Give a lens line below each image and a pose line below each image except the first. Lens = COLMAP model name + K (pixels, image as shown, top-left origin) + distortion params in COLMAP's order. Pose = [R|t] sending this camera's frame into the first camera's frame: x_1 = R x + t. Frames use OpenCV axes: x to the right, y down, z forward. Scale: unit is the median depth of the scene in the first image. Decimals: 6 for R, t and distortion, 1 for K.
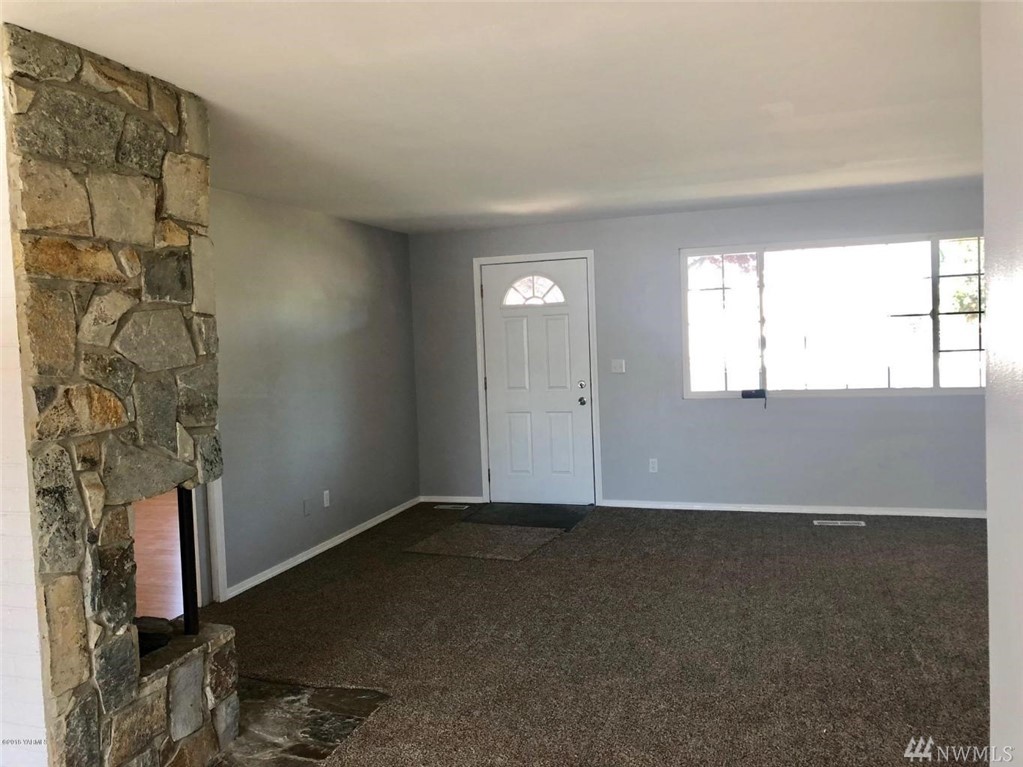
lens RADIAL K [[839.8, 0, 511.5], [0, 839.8, 383.5], [0, 0, 1]] dist [0.083884, -0.107789]
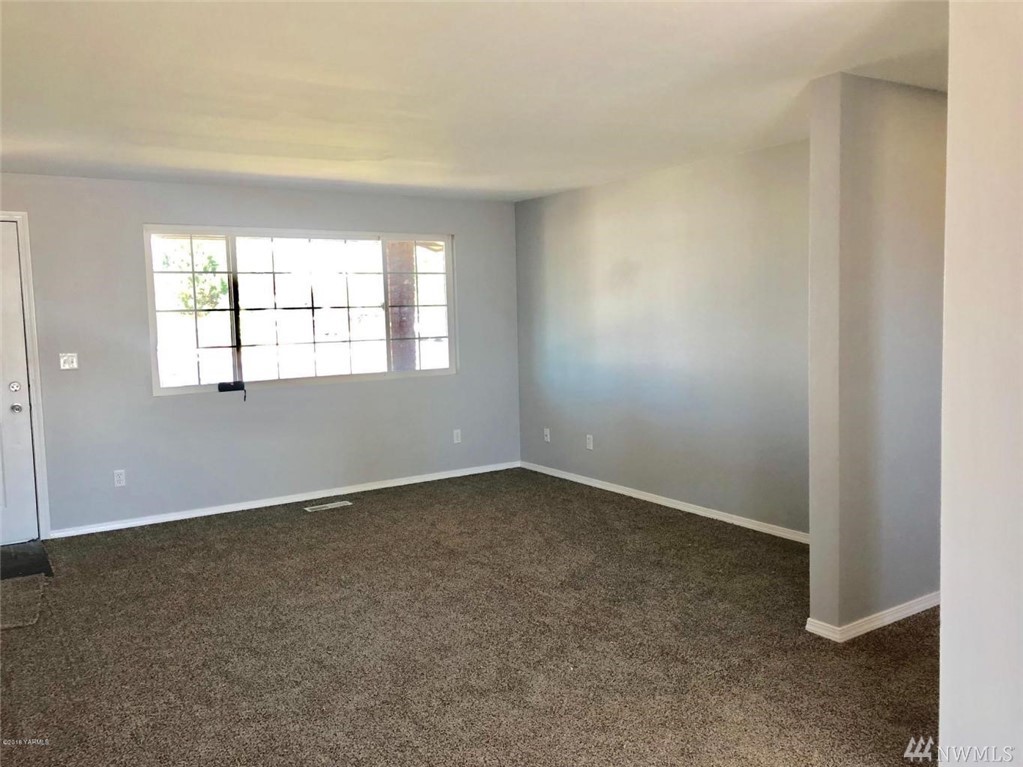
lens RADIAL K [[839.8, 0, 511.5], [0, 839.8, 383.5], [0, 0, 1]] dist [0.083884, -0.107789]
pose [[0.632500, -0.047302, 0.773114, -0.254794], [0.045830, 0.998670, 0.023607, 0.001287], [-0.773203, 0.020500, 0.633827, 0.167992]]
